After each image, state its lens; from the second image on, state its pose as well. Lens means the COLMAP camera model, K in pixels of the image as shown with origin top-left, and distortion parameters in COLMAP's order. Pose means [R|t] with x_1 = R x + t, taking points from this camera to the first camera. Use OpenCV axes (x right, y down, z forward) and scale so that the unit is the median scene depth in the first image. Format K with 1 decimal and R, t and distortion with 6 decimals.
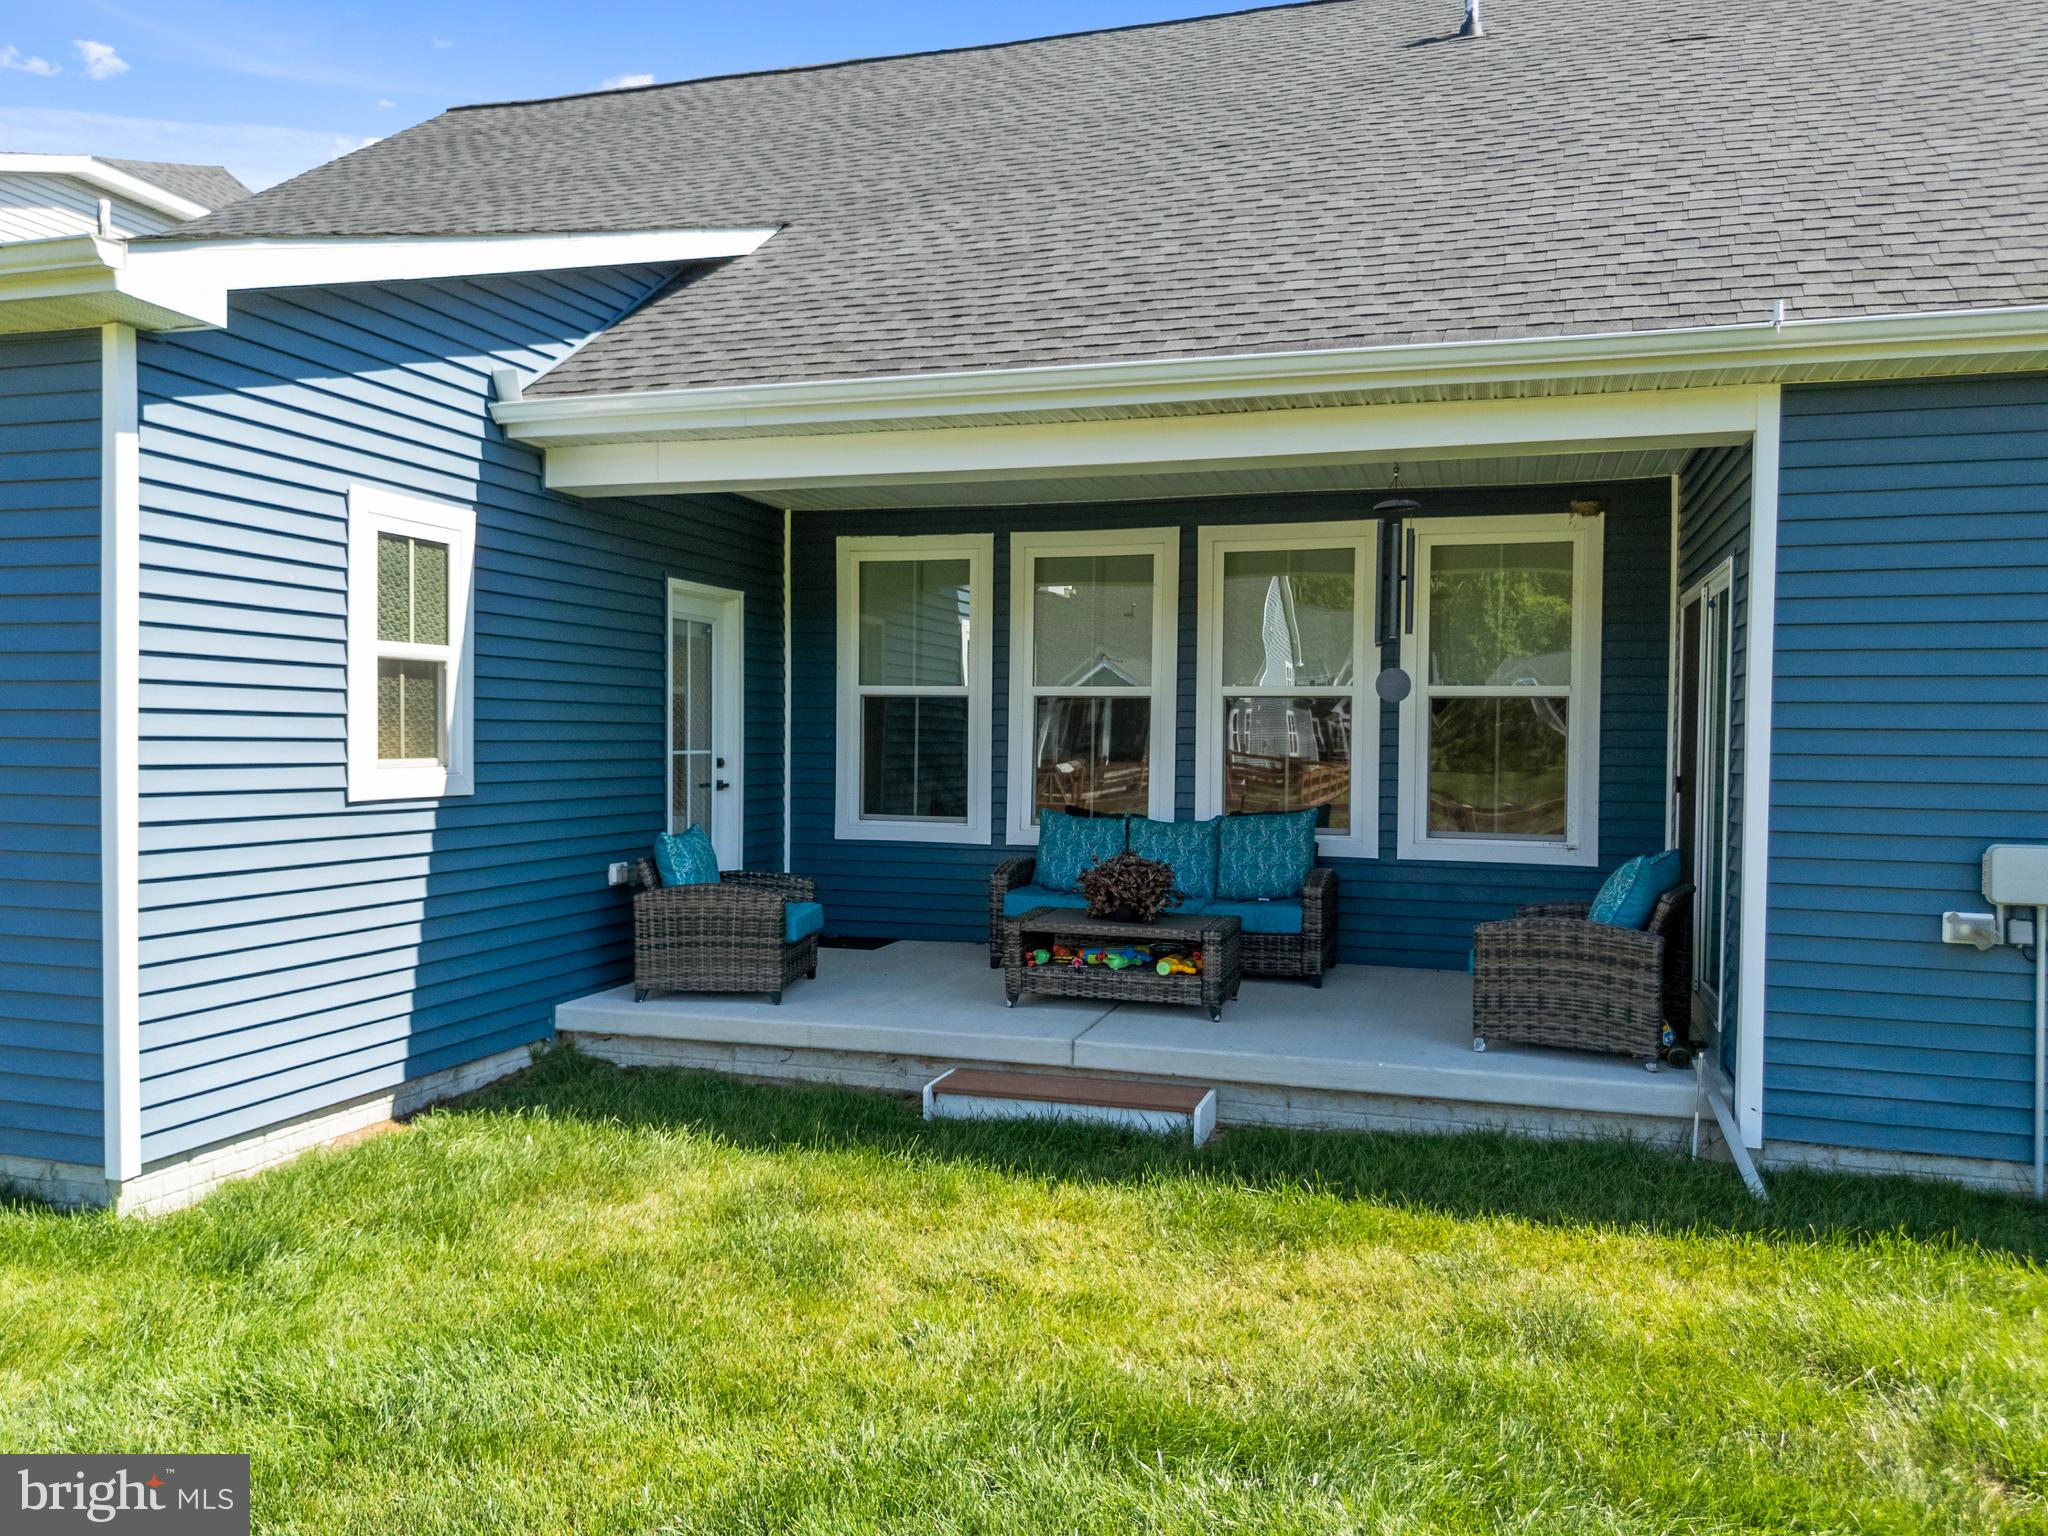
lens RADIAL K [[1519.8, 0, 1024.0], [0, 1519.8, 768.0], [0, 0, 1]] dist [0.072794, -0.103084]
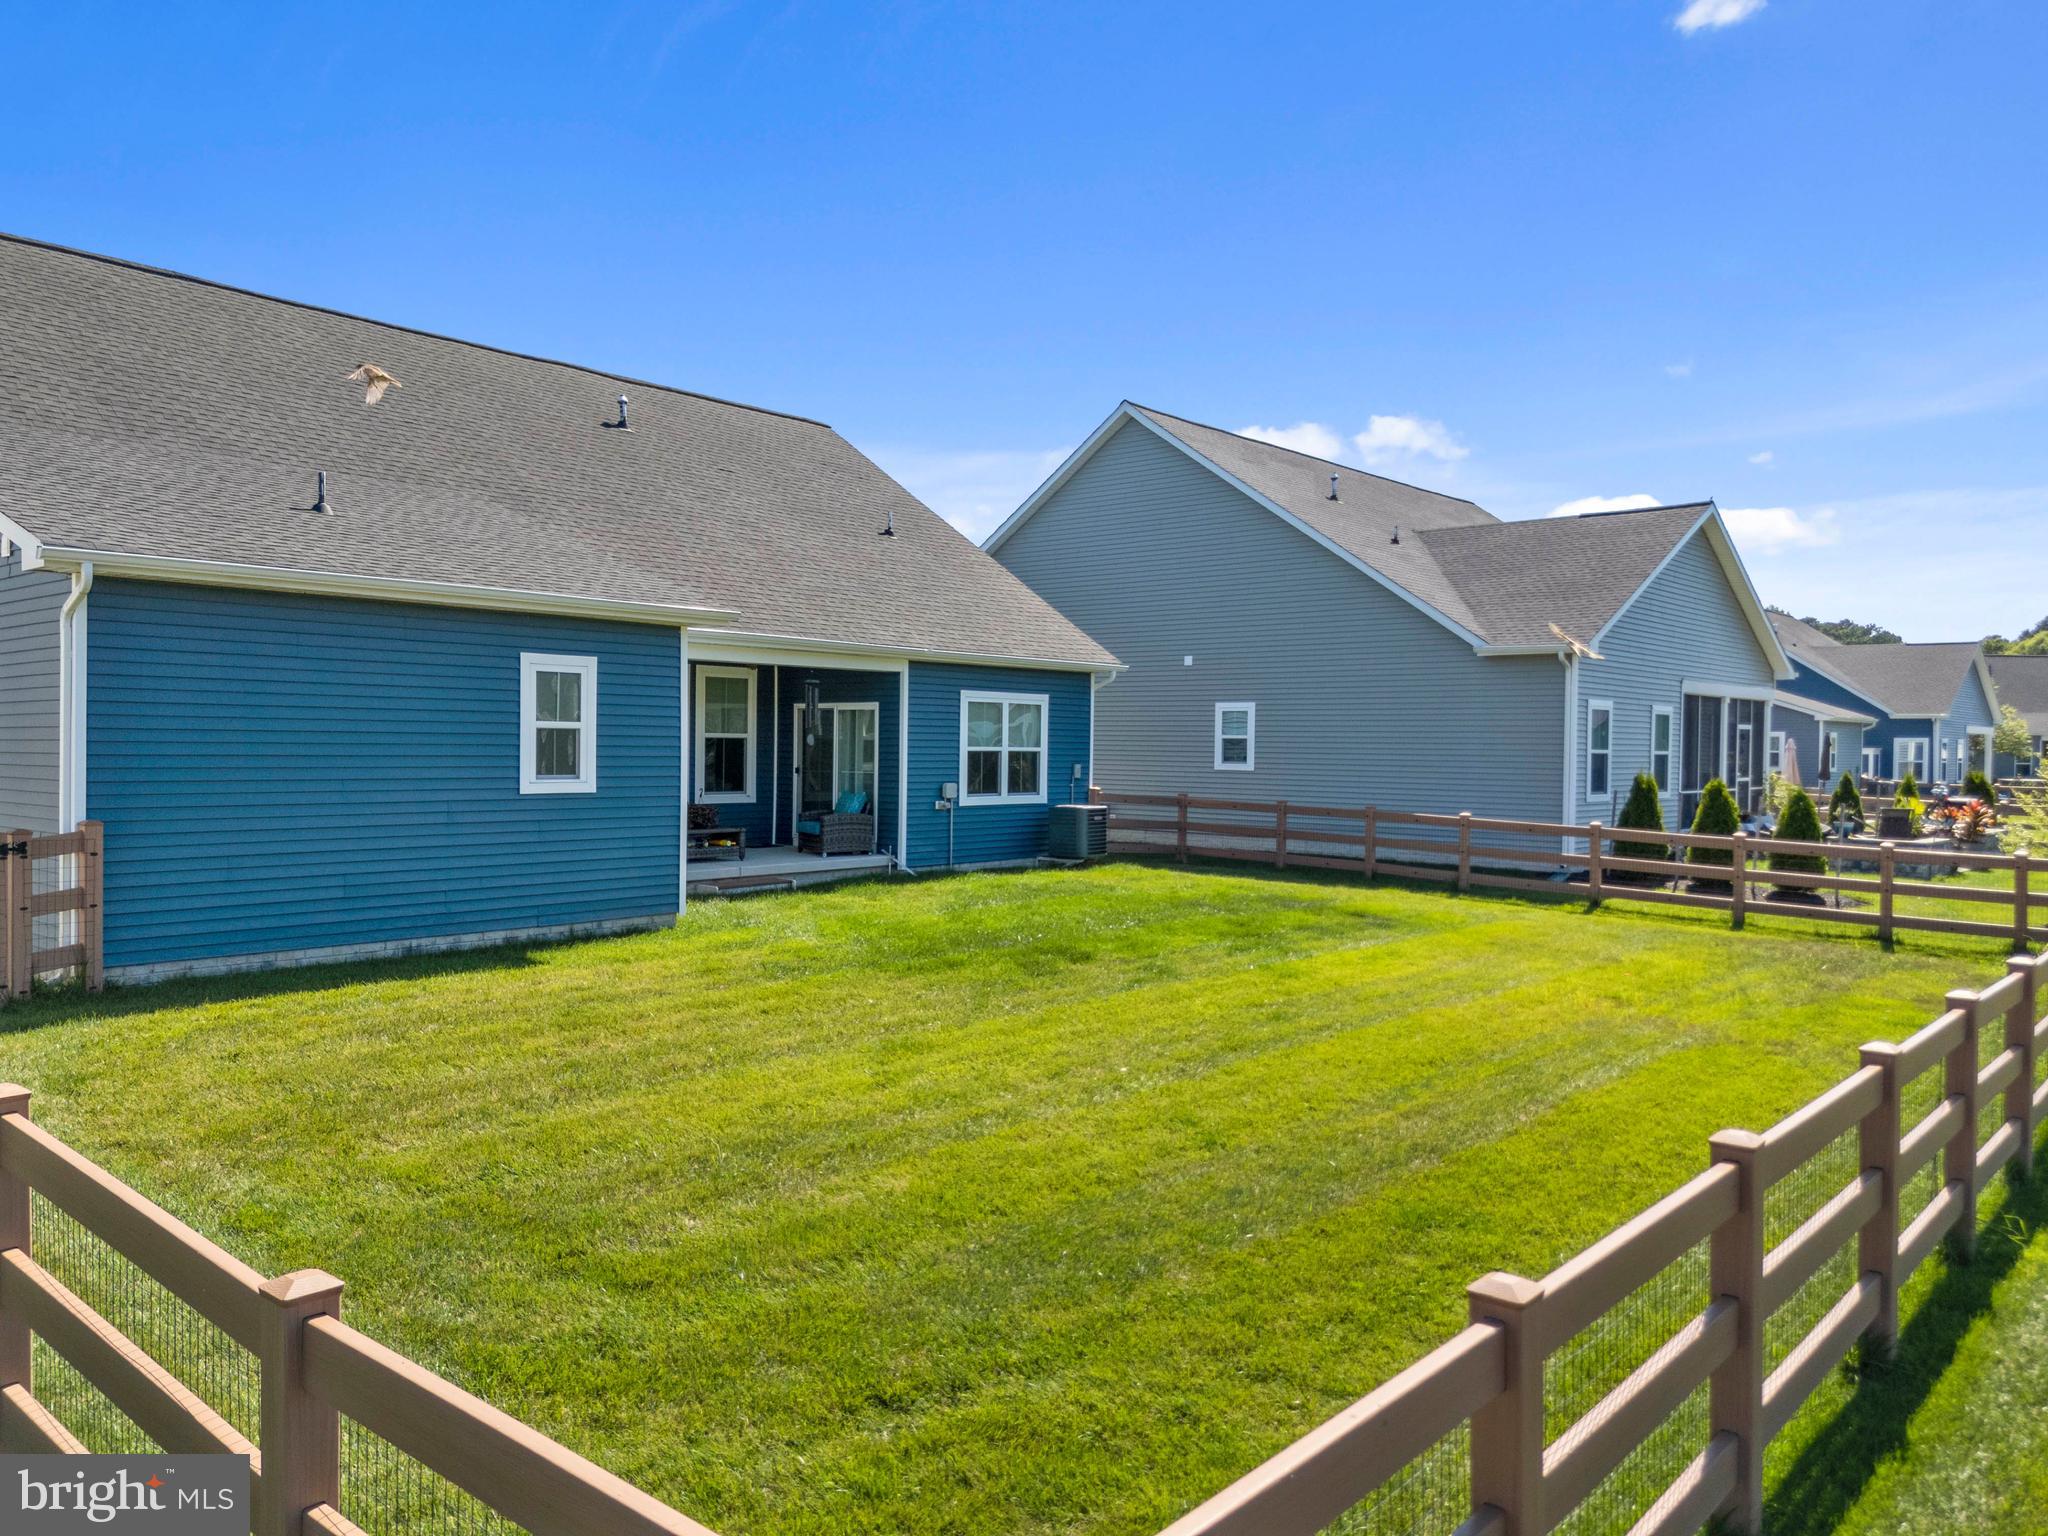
lens RADIAL K [[1519.8, 0, 1024.0], [0, 1519.8, 768.0], [0, 0, 1]] dist [0.072794, -0.103084]
pose [[0.395486, -0.024434, 0.918147, -2.536745], [0.018606, 0.999654, 0.018588, -0.049827], [-0.918283, 0.009732, 0.395804, -0.628349]]
